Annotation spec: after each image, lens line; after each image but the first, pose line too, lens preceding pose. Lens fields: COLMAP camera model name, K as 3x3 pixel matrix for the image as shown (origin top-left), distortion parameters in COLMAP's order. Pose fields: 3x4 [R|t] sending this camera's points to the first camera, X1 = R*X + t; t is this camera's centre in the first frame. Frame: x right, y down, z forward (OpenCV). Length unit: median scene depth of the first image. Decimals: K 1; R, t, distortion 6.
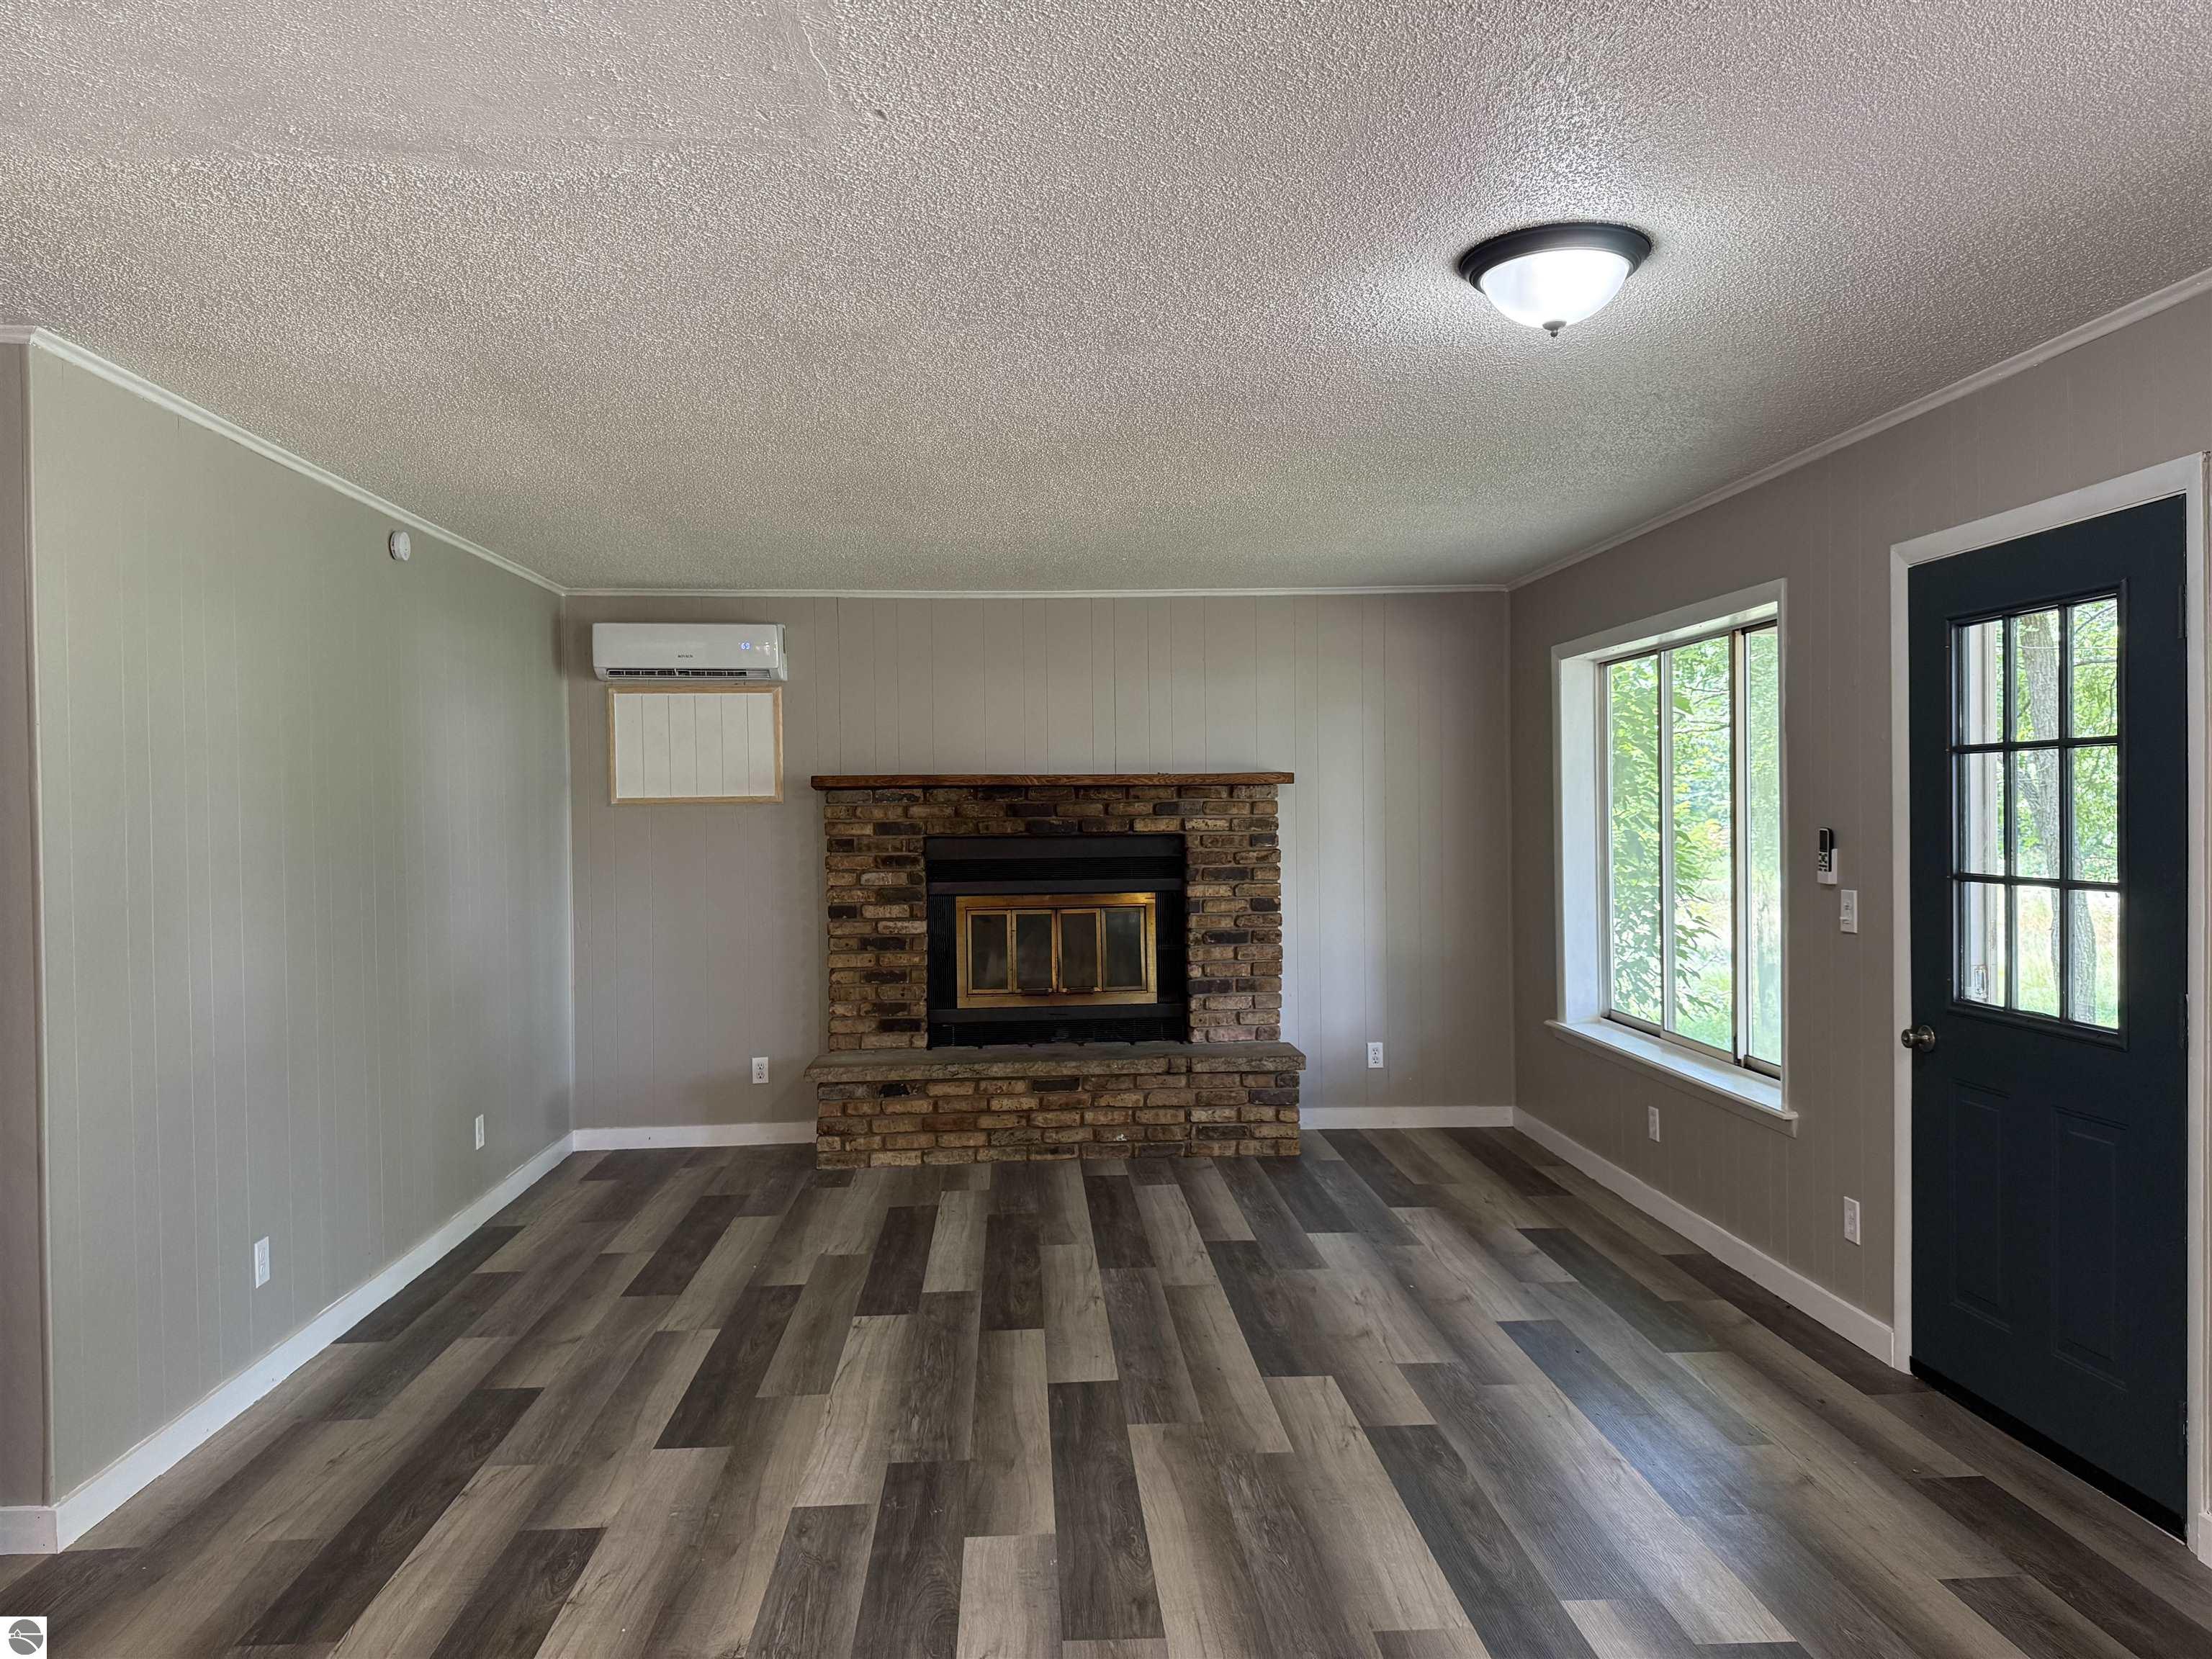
lens RADIAL K [[1556.8, 0, 1106.0], [0, 1556.8, 829.5], [0, 0, 1]] dist [0.136856, -0.209275]
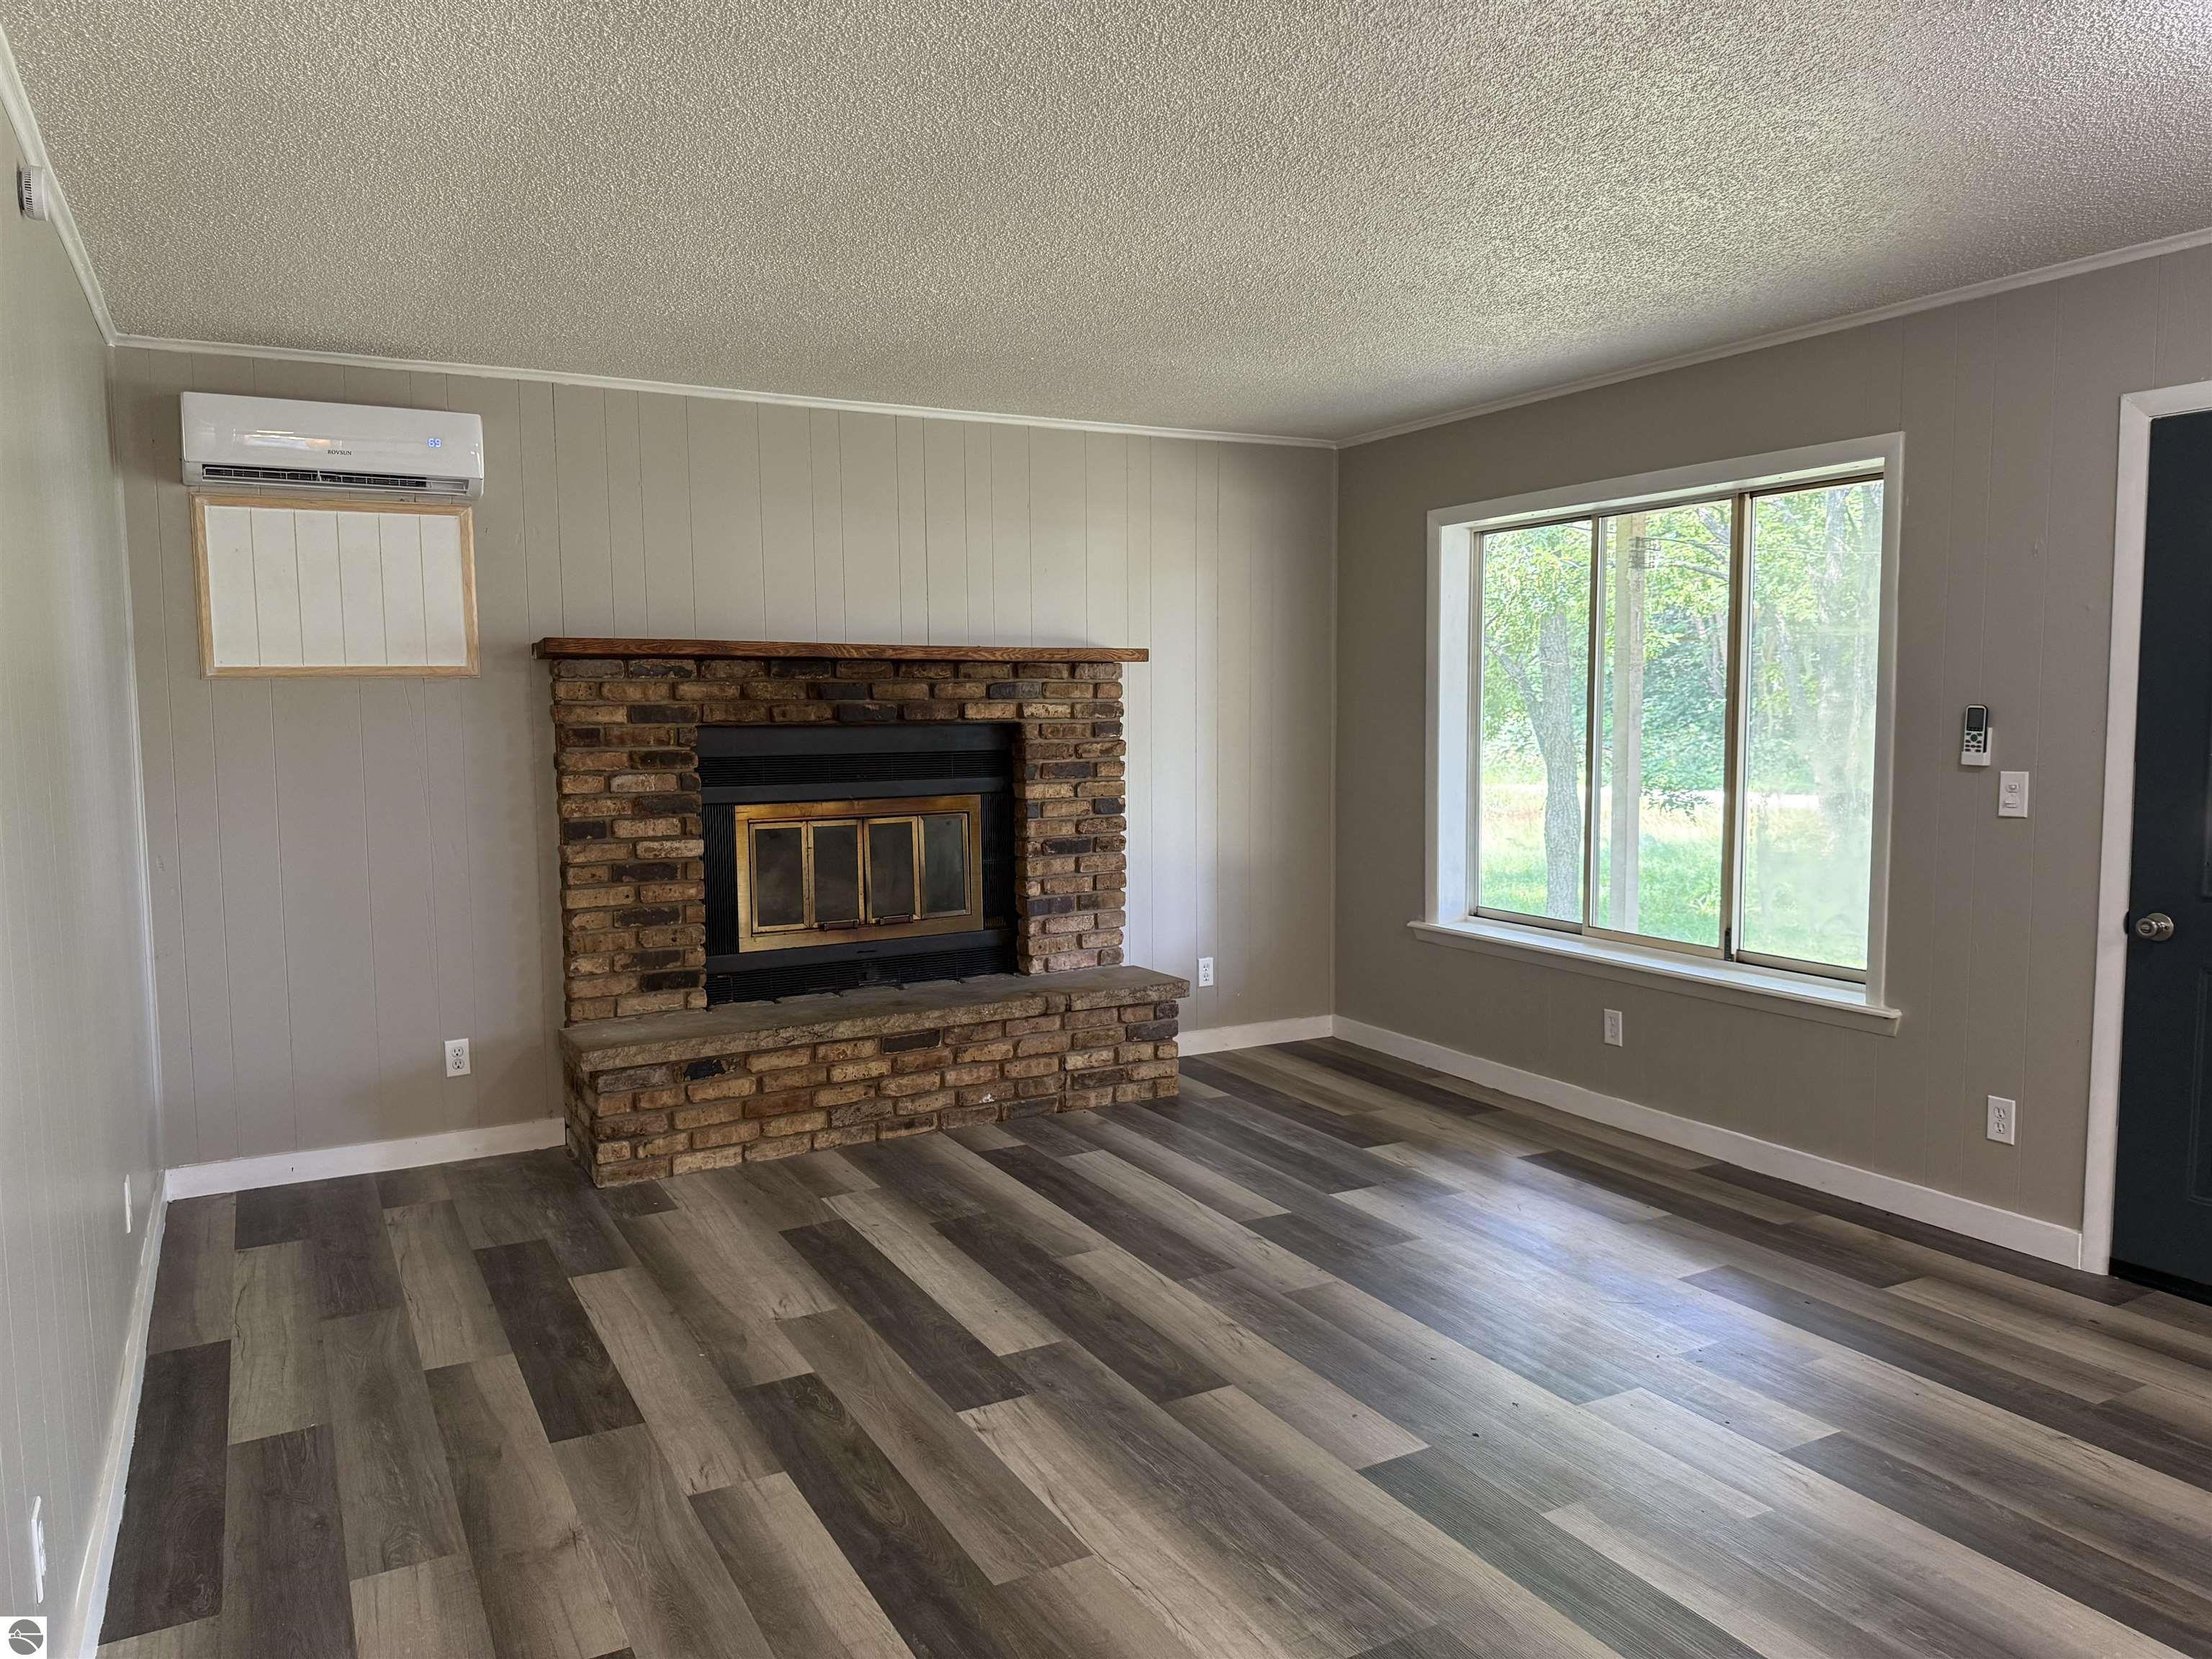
lens RADIAL K [[1564.6, 0, 1151.7], [0, 1564.6, 838.2], [0, 0, 1]] dist [0.141032, -0.218635]
pose [[0.903917, -0.034442, 0.426318, -0.251270], [0.004095, 0.997404, 0.071896, 0.005034], [-0.427688, -0.063242, 0.901712, 0.237557]]
